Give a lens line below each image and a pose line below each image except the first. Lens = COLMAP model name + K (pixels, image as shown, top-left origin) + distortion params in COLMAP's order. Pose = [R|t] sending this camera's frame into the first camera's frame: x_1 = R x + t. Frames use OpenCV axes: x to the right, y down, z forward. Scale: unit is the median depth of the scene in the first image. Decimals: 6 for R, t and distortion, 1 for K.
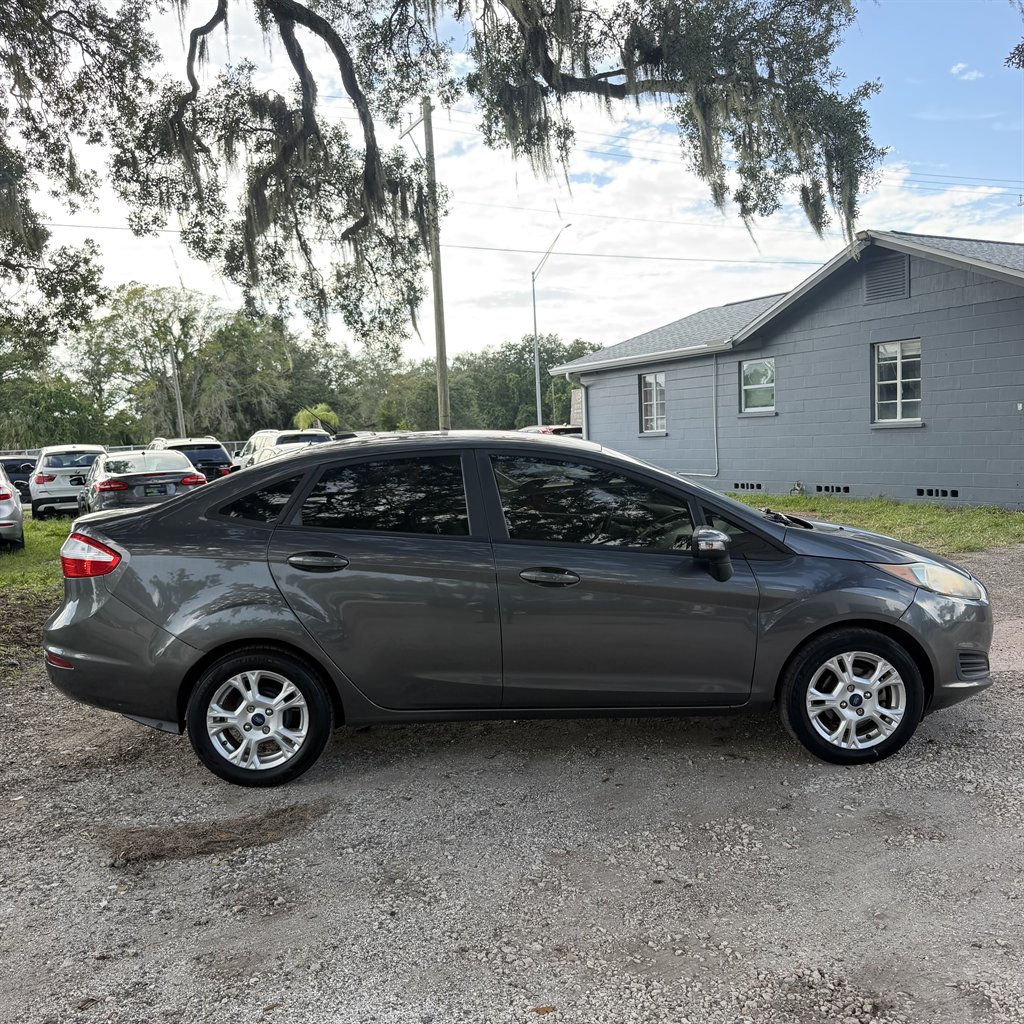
lens RADIAL K [[976.1, 0, 513.4], [0, 976.1, 516.8], [0, 0, 1]] dist [-0.002490, 0.000000]
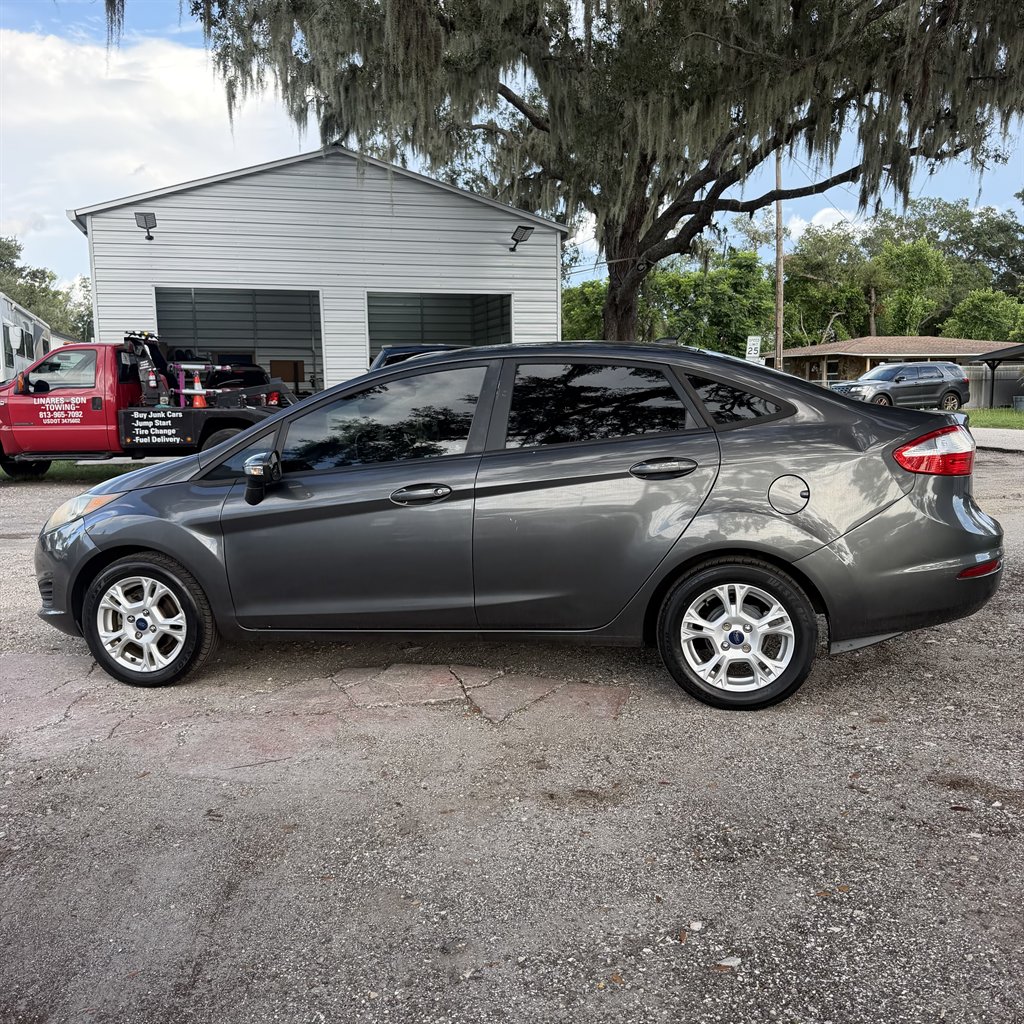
lens RADIAL K [[976.1, 0, 508.3], [0, 976.1, 515.2], [0, 0, 1]] dist [-0.002490, 0.000000]
pose [[-0.977252, 0.037443, 0.208752, -0.062363], [0.081700, 0.974790, 0.207630, -0.035974], [-0.195715, 0.219962, -0.955674, 0.557268]]
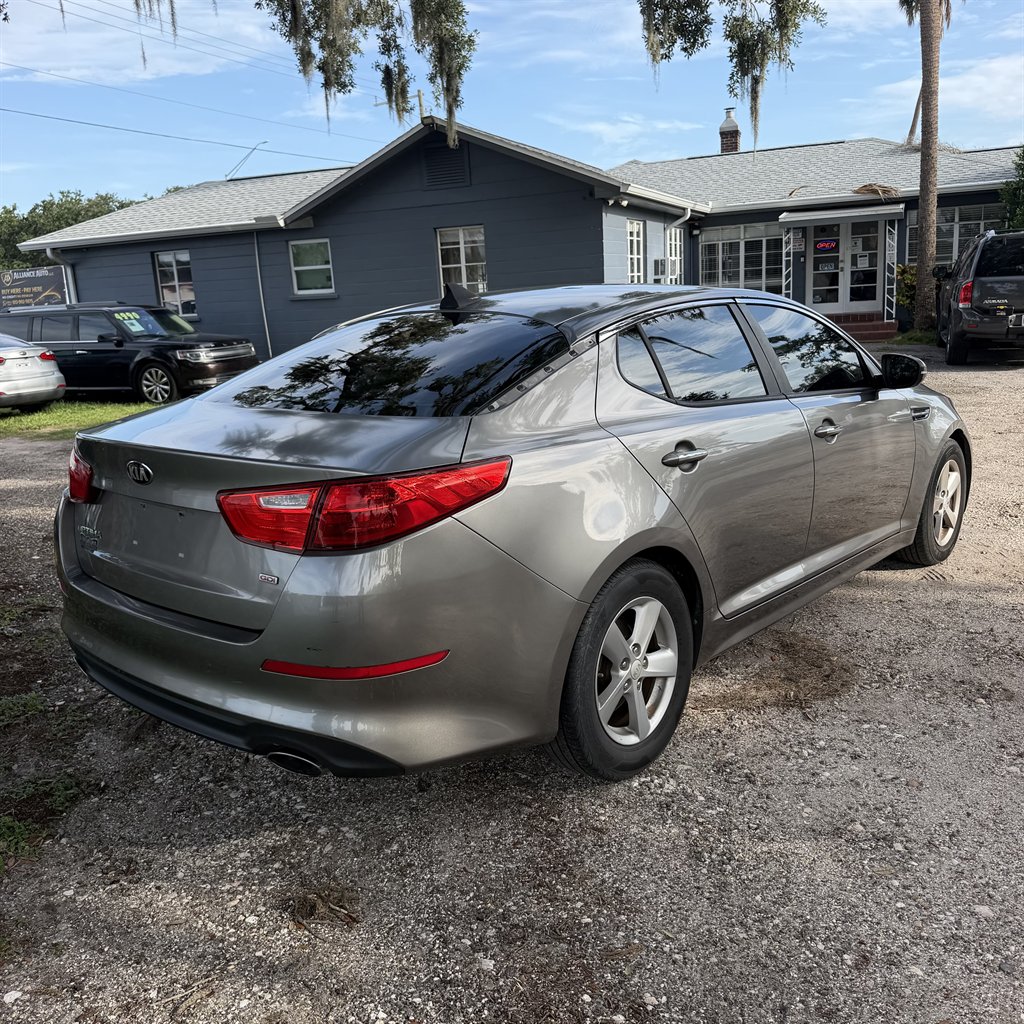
lens RADIAL K [[976.1, 0, 509.1], [0, 976.1, 522.8], [0, 0, 1]] dist [-0.002490, 0.000000]
pose [[0.772568, -0.143223, 0.618568, -0.250974], [0.072664, 0.987770, 0.137954, 0.000451], [-0.630761, -0.061631, 0.773526, 0.088683]]
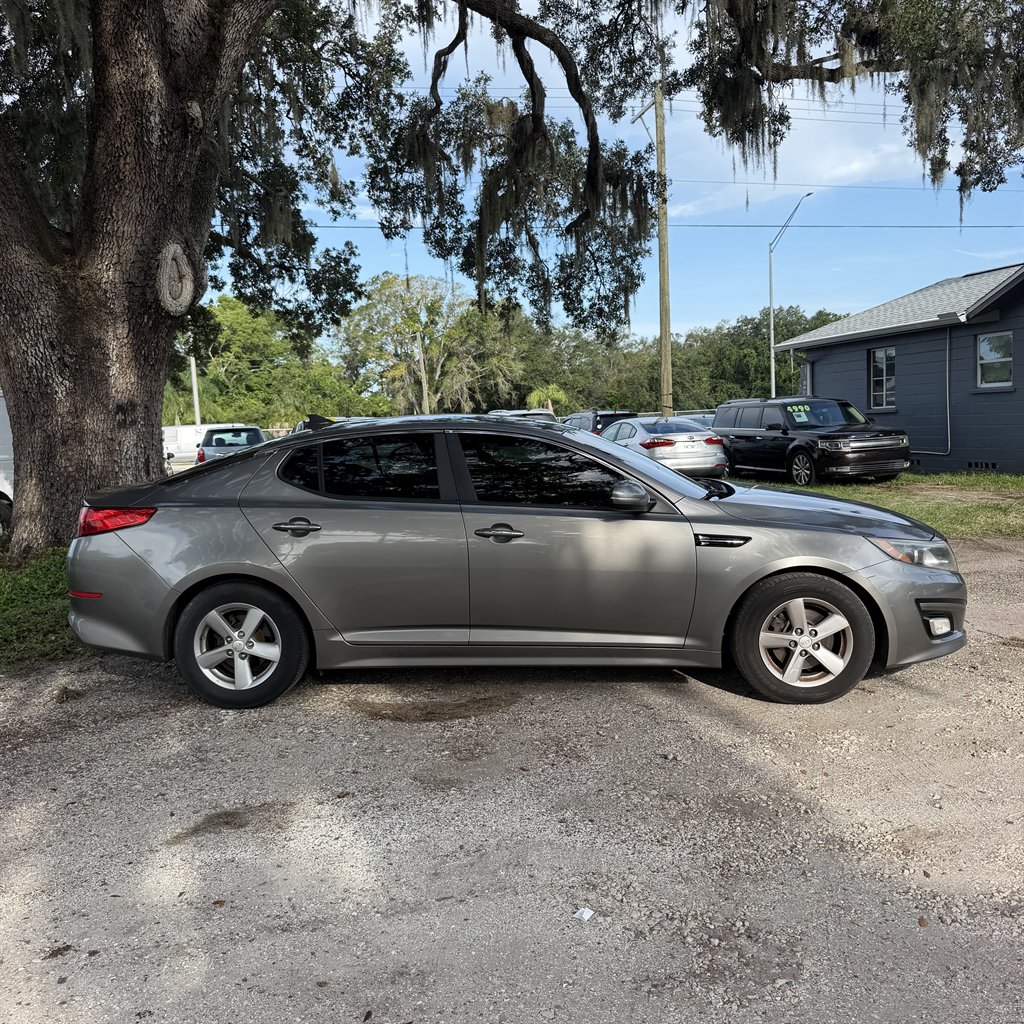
lens RADIAL K [[976.1, 0, 508.6], [0, 976.1, 510.4], [0, 0, 1]] dist [-0.002490, 0.000000]
pose [[0.969936, 0.018405, -0.242661, 0.029111], [-0.014452, 0.999732, 0.018060, 0.004225], [0.242929, -0.014010, 0.969943, -0.064462]]
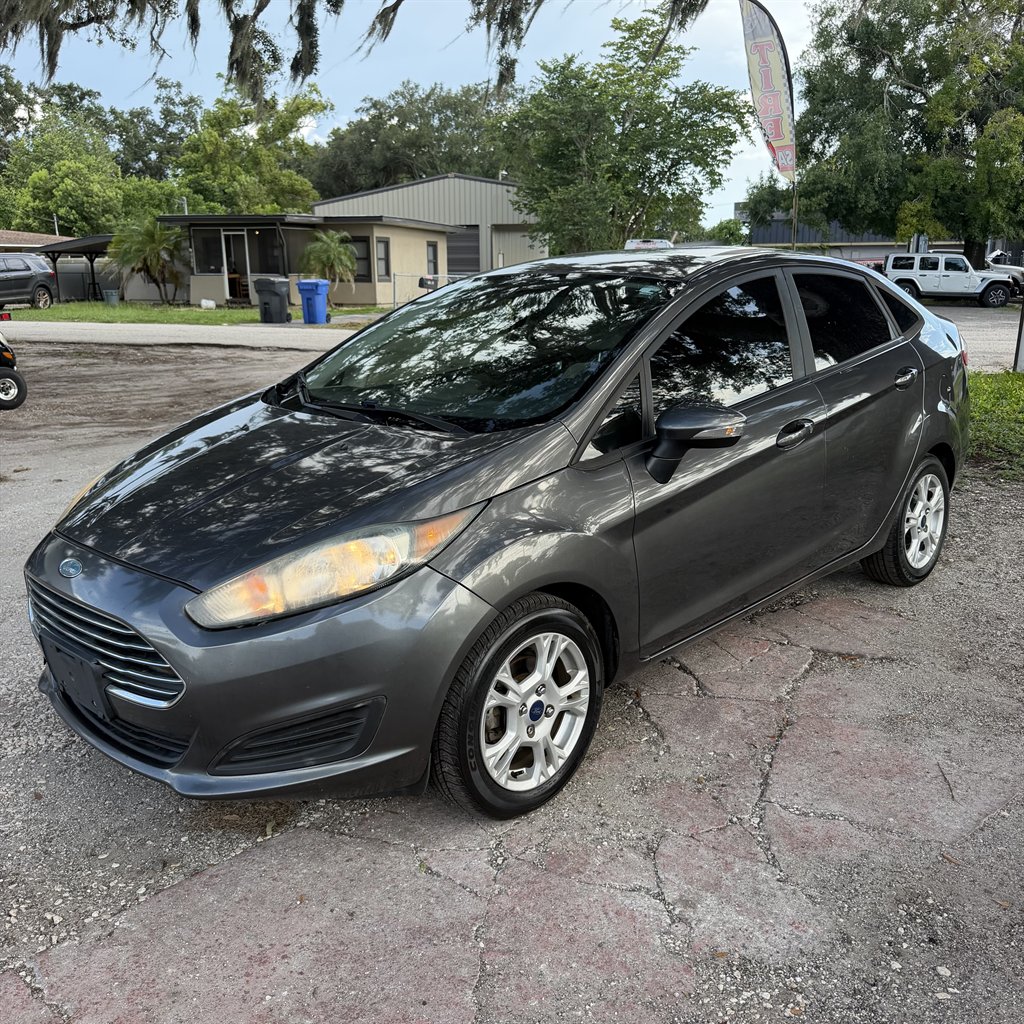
lens RADIAL K [[976.1, 0, 519.1], [0, 976.1, 520.3], [0, 0, 1]] dist [-0.002490, 0.000000]
pose [[-0.699624, 0.228005, -0.677156, 0.179847], [-0.027692, 0.938354, 0.344565, -0.044012], [0.713974, 0.259818, -0.650181, 0.431218]]
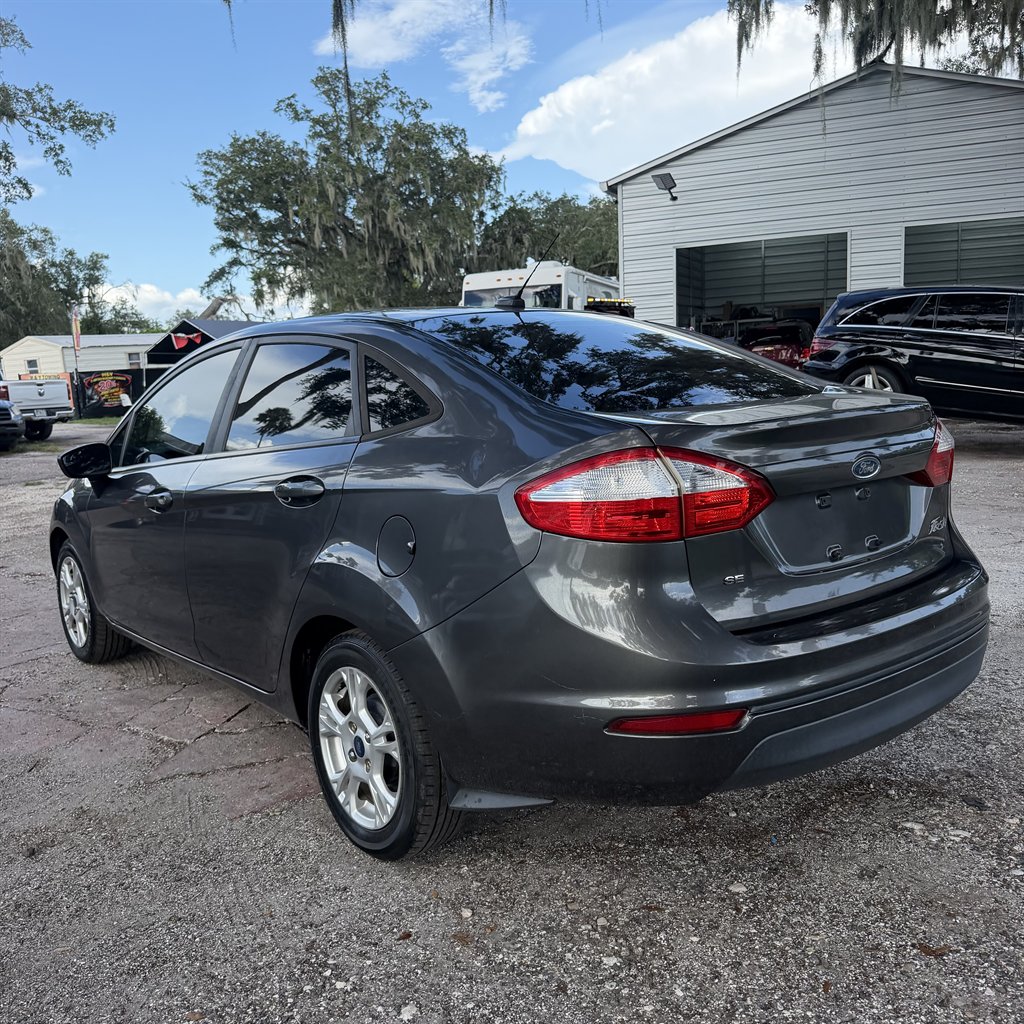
lens RADIAL K [[976.1, 0, 512.2], [0, 976.1, 512.3], [0, 0, 1]] dist [-0.002490, 0.000000]
pose [[-0.619741, -0.040284, 0.783772, -0.198122], [0.150182, 0.974138, 0.168819, -0.015853], [-0.770303, 0.222333, -0.597663, 0.404673]]
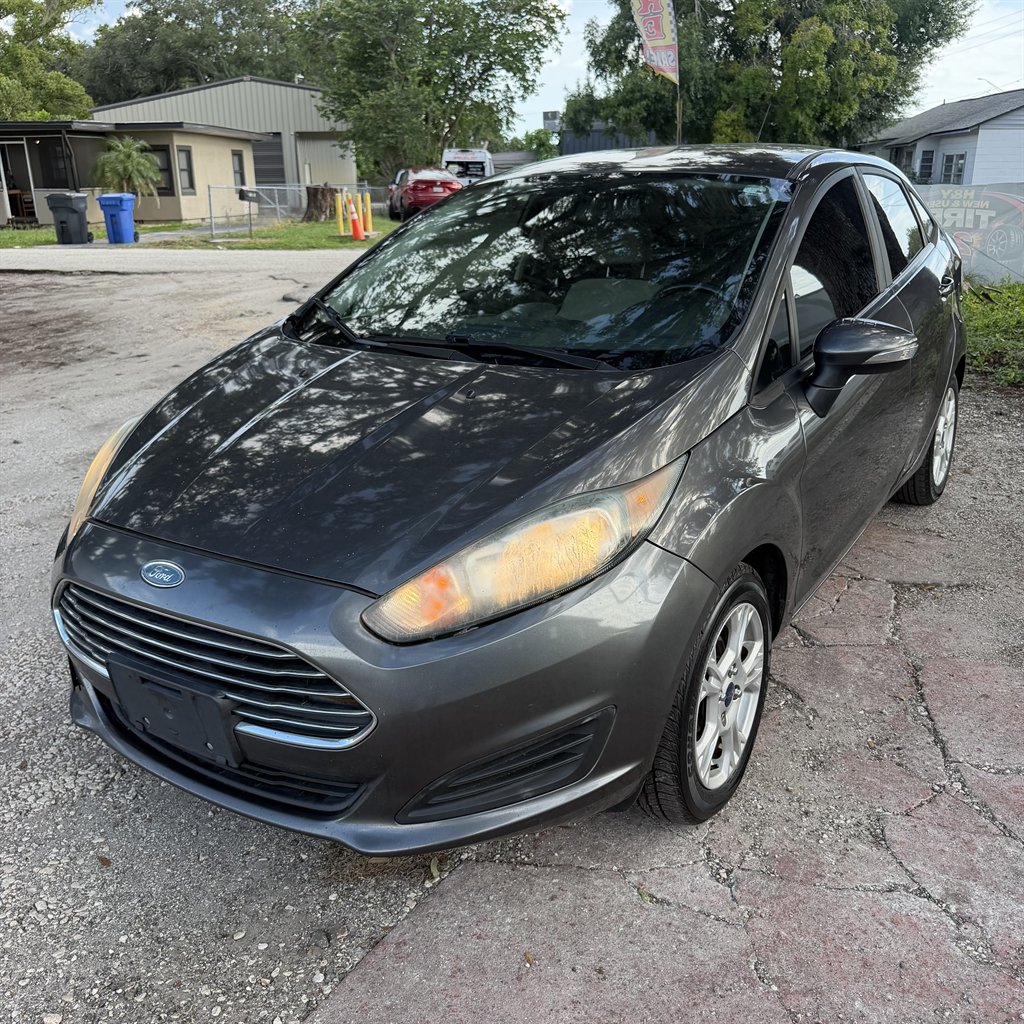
lens RADIAL K [[976.1, 0, 517.0], [0, 976.1, 517.9], [0, 0, 1]] dist [-0.002490, 0.000000]
pose [[-0.545928, 0.324912, -0.772266, 0.190477], [-0.040696, 0.910372, 0.411785, -0.037857], [0.836843, 0.256233, -0.483775, 0.375845]]
